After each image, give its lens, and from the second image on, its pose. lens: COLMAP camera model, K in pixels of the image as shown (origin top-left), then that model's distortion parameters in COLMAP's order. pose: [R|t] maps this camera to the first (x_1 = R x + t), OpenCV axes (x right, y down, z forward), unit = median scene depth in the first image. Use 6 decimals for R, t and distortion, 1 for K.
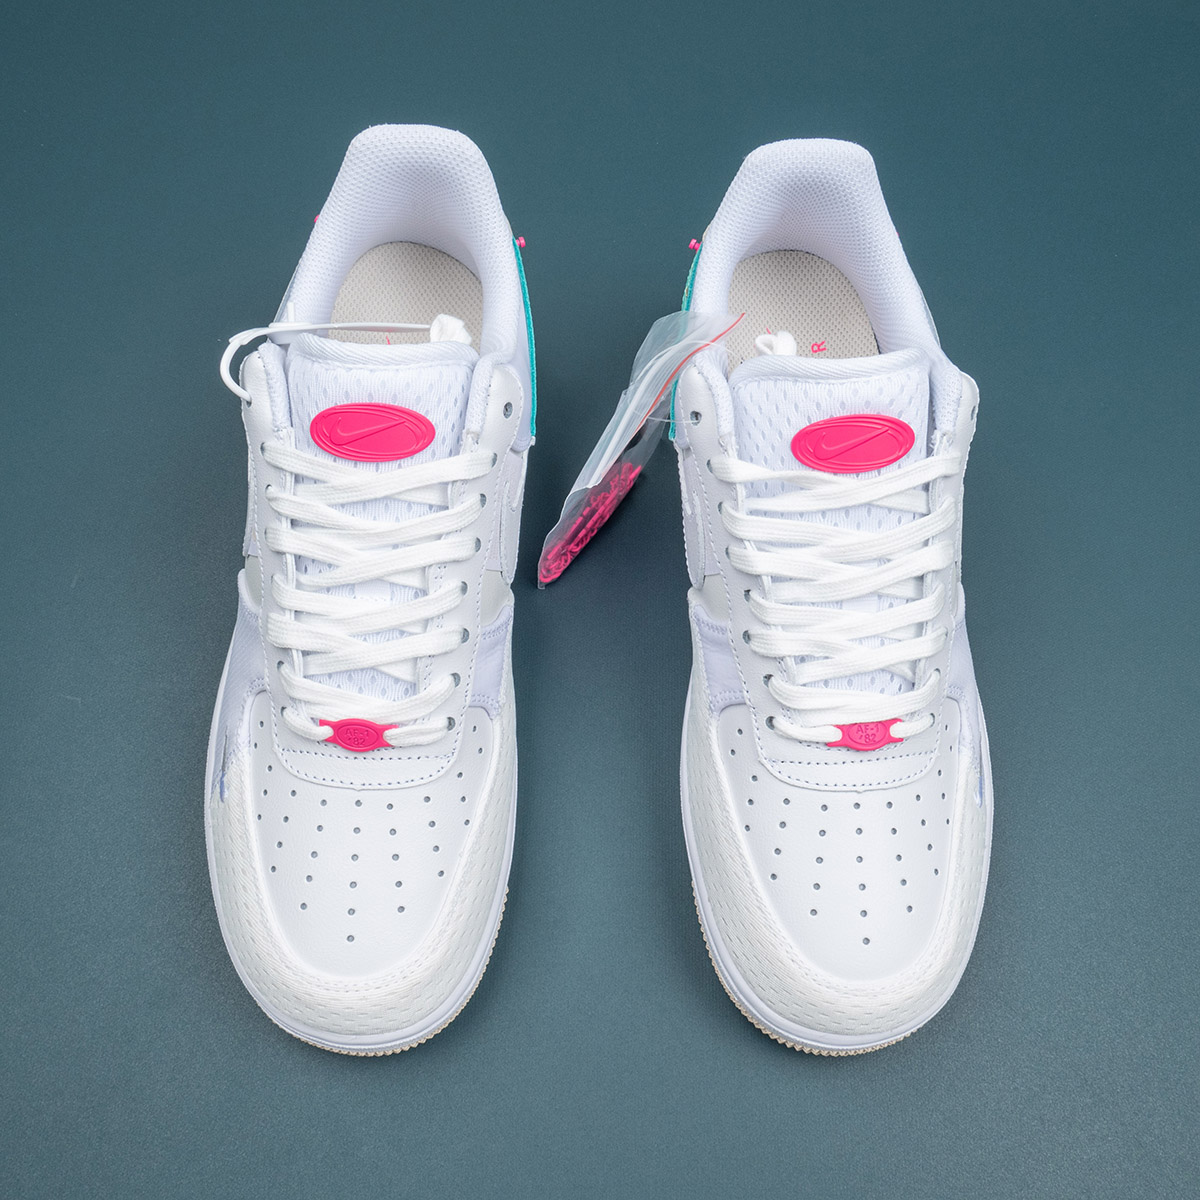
lens RADIAL K [[1281.7, 0, 600.0], [0, 1281.7, 600.0], [0, 0, 1]] dist [-0.003625, -0.018630]
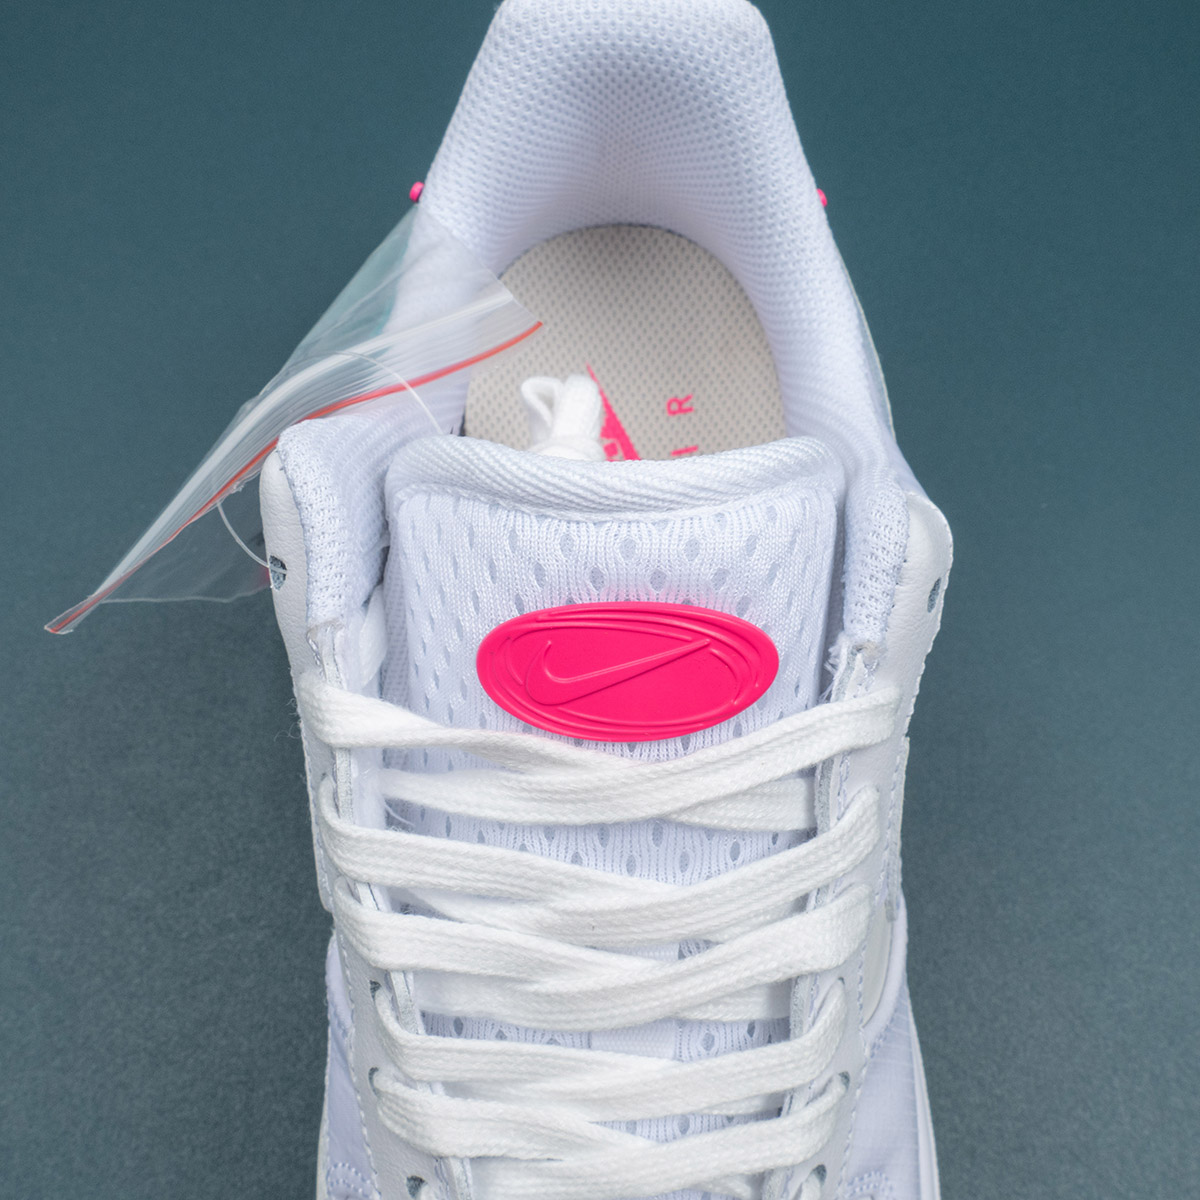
lens RADIAL K [[1309.9, 0, 597.4], [0, 1309.9, 623.0], [0, 0, 1]] dist [0.001286, 0.001165]
pose [[0.998184, 0.060230, 0.000916, 0.182810], [-0.060229, 0.998183, -0.001626, -0.131988], [-0.001013, 0.001568, 0.999998, 0.573313]]
